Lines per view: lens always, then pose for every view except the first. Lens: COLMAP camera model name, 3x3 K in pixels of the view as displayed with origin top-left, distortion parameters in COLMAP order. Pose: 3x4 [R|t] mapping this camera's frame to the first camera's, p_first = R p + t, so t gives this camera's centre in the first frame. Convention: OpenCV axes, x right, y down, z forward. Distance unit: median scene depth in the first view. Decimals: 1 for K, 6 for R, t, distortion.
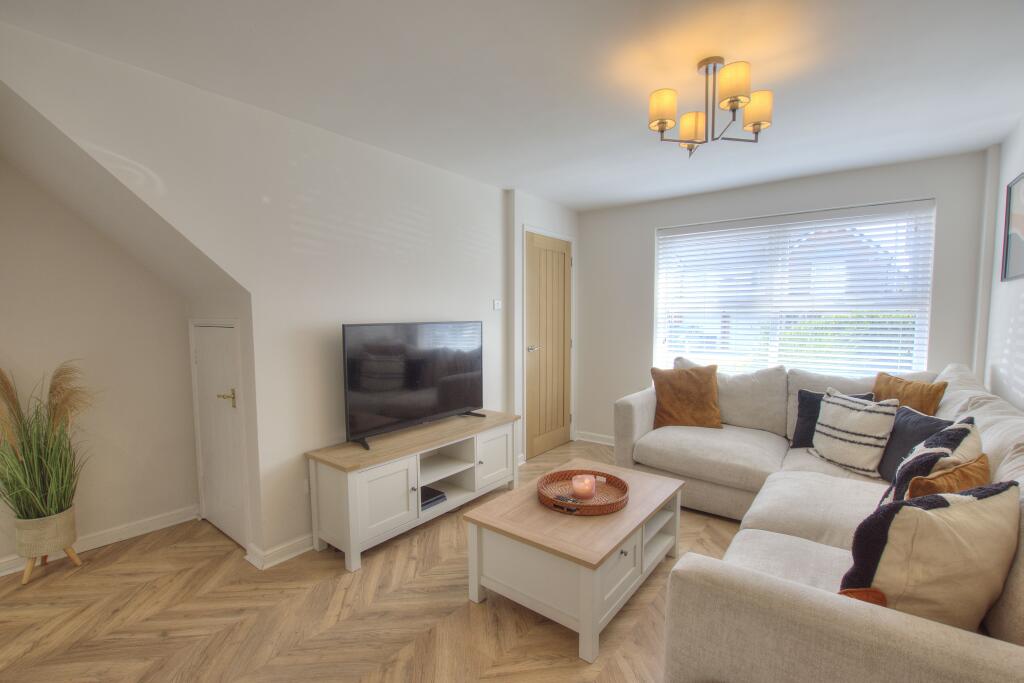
lens RADIAL K [[452.0, 0, 505.0], [0, 452.0, 353.0], [0, 0, 1]] dist [-0.031461, 0.000589]
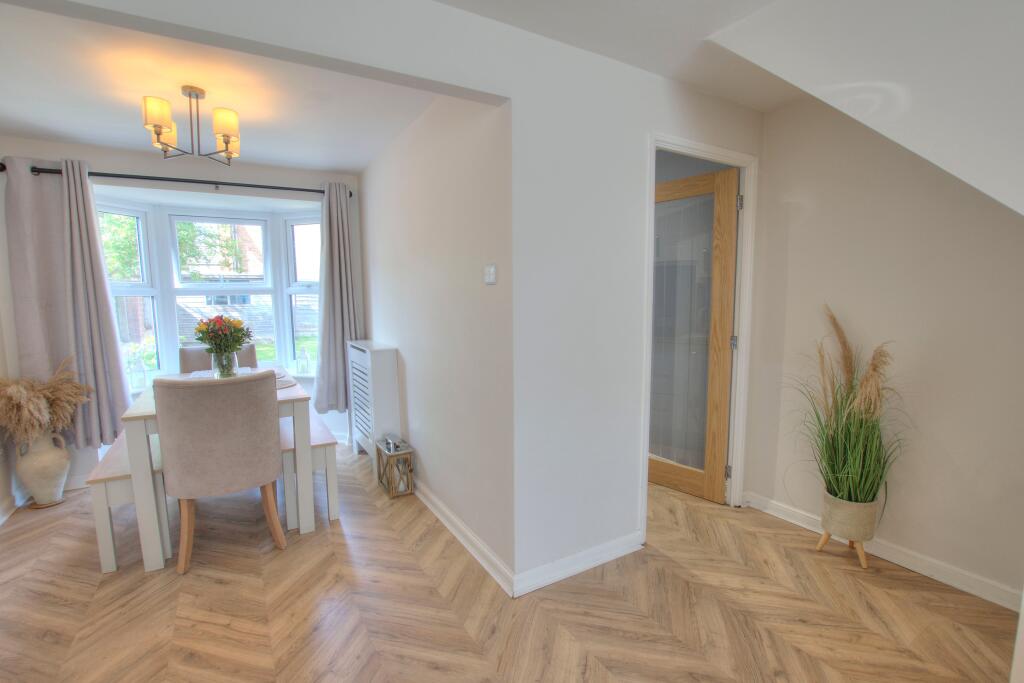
lens RADIAL K [[452.0, 0, 505.0], [0, 452.0, 353.0], [0, 0, 1]] dist [-0.031461, 0.000589]
pose [[-0.375464, 0.109782, -0.920312, 0.101245], [-0.060829, 0.987901, 0.142661, -0.041677], [0.924839, 0.109546, -0.364243, 0.626275]]
